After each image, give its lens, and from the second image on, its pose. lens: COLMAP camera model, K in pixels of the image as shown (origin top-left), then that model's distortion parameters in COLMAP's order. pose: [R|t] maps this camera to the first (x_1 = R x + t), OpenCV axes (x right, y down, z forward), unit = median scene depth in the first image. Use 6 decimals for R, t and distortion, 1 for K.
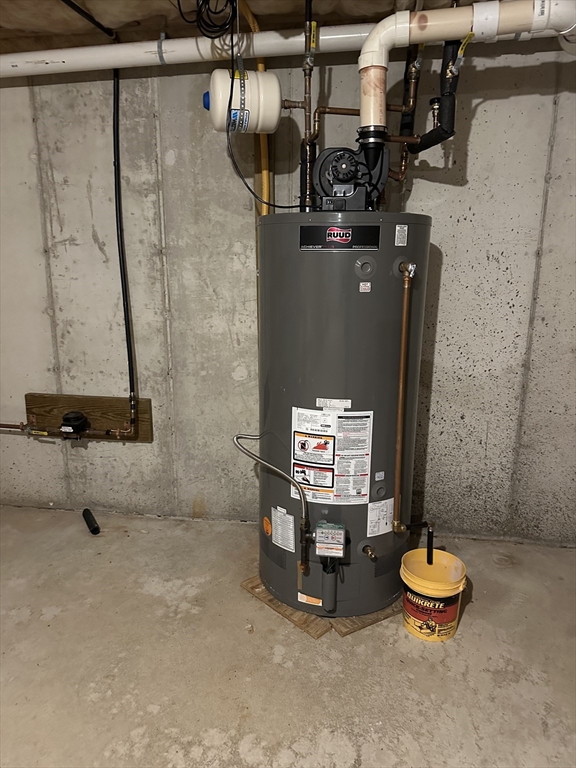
lens RADIAL K [[534.3, 0, 288.0], [0, 534.3, 384.0], [0, 0, 1]] dist [0.119024, -0.192107]
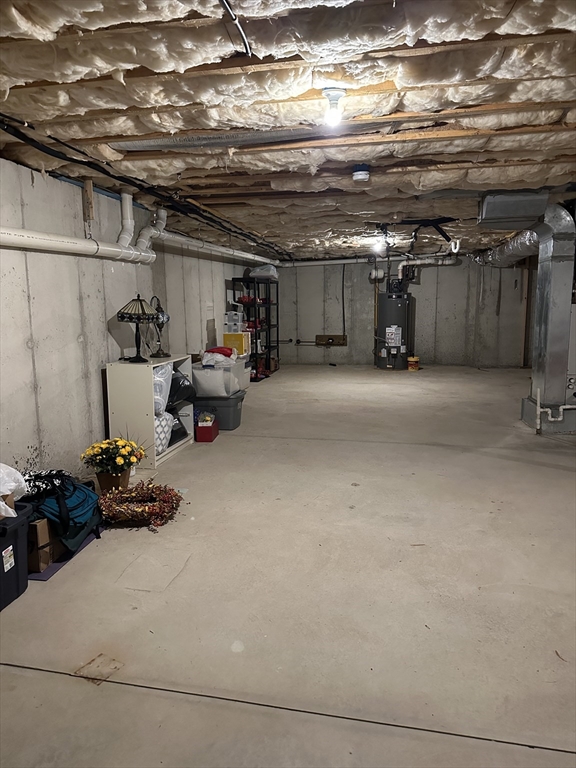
lens RADIAL K [[534.3, 0, 288.0], [0, 534.3, 384.0], [0, 0, 1]] dist [0.119024, -0.192107]
pose [[0.998610, -0.013900, -0.050848, -0.558274], [0.009884, 0.996873, -0.078404, 0.800292], [0.051779, 0.077792, 0.995624, -3.442439]]
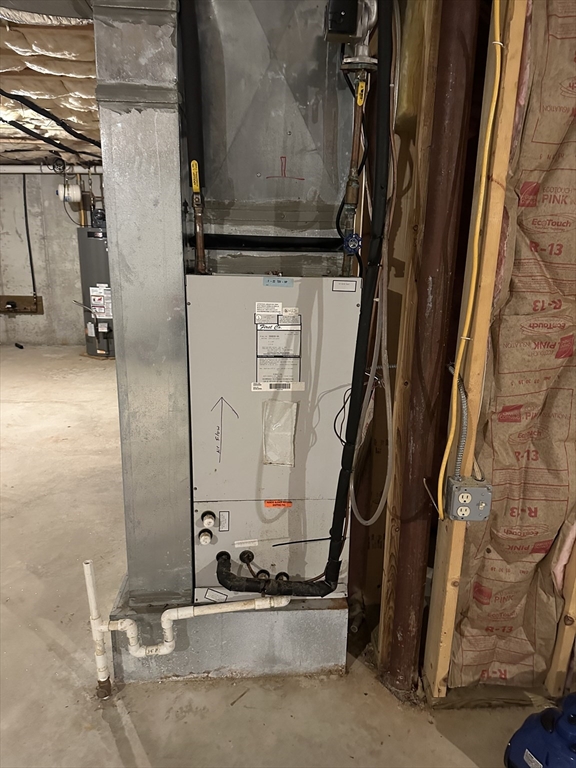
lens RADIAL K [[534.3, 0, 288.0], [0, 534.3, 384.0], [0, 0, 1]] dist [0.119024, -0.192107]
pose [[0.982630, -0.034417, 0.182354, 0.441323], [0.029615, 0.999141, 0.028994, 0.440402], [-0.183195, -0.023090, 0.982805, -1.906307]]
